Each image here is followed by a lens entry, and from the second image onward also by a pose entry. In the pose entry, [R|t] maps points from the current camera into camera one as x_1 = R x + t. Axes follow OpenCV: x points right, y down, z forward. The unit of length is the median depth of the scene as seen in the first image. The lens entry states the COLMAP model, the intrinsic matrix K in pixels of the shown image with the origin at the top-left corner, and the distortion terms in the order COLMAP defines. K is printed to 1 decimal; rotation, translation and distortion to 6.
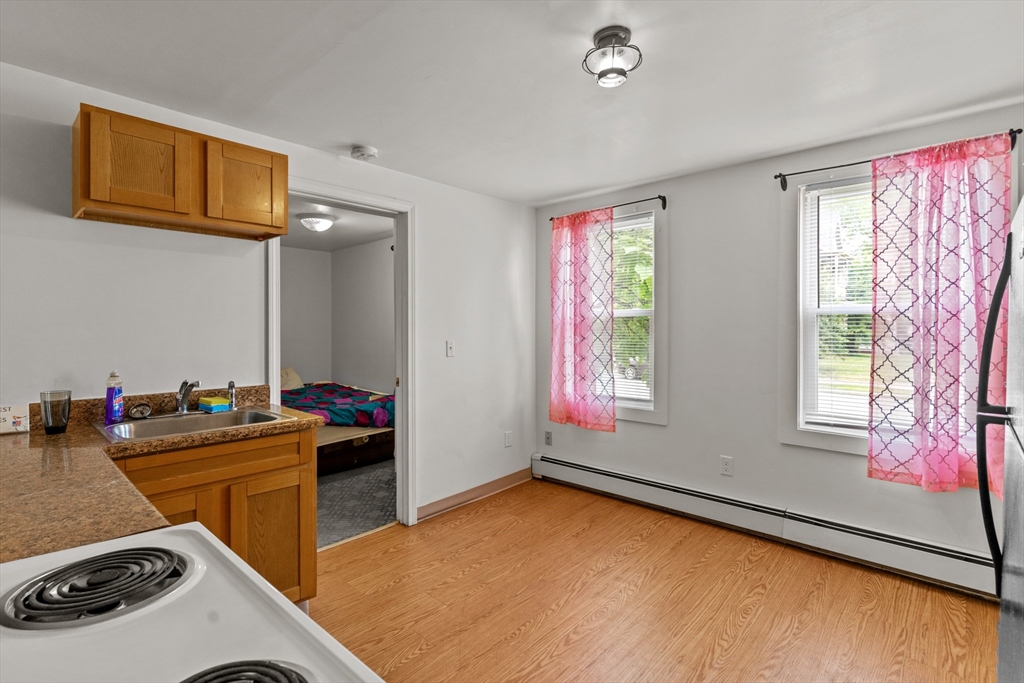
lens RADIAL K [[494.5, 0, 508.1], [0, 494.5, 336.0], [0, 0, 1]] dist [0.003830, 0.000234]
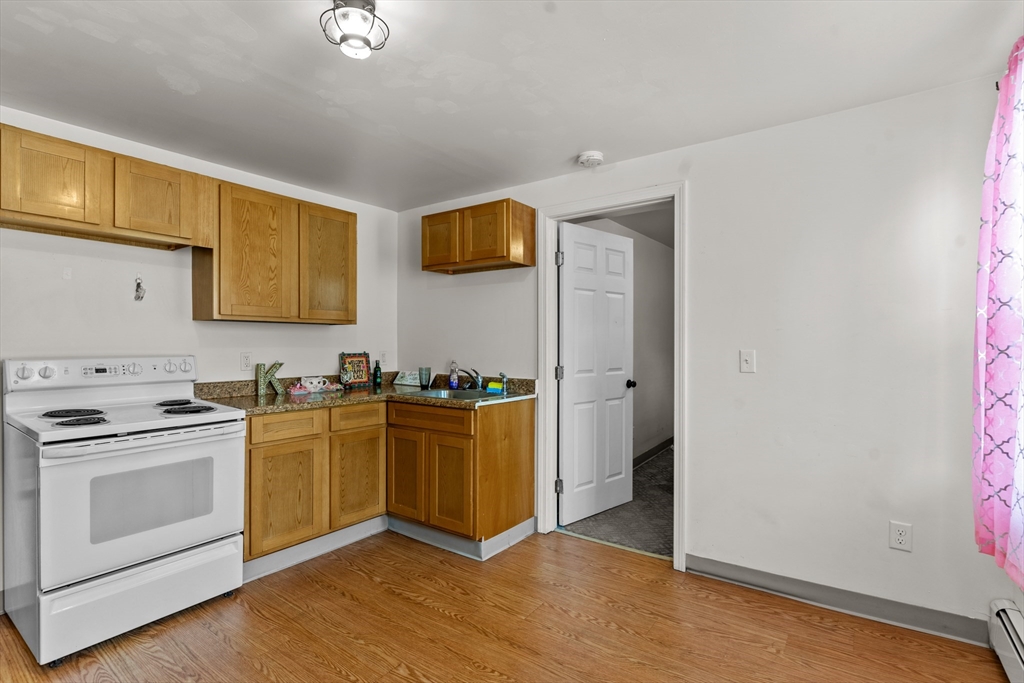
lens RADIAL K [[494.5, 0, 497.4], [0, 494.5, 351.7], [0, 0, 1]] dist [0.003830, 0.000234]
pose [[0.106947, 0.024616, -0.993960, 0.637218], [-0.016244, 0.999603, 0.023007, 0.000365], [0.994132, 0.013685, 0.107305, 0.647691]]
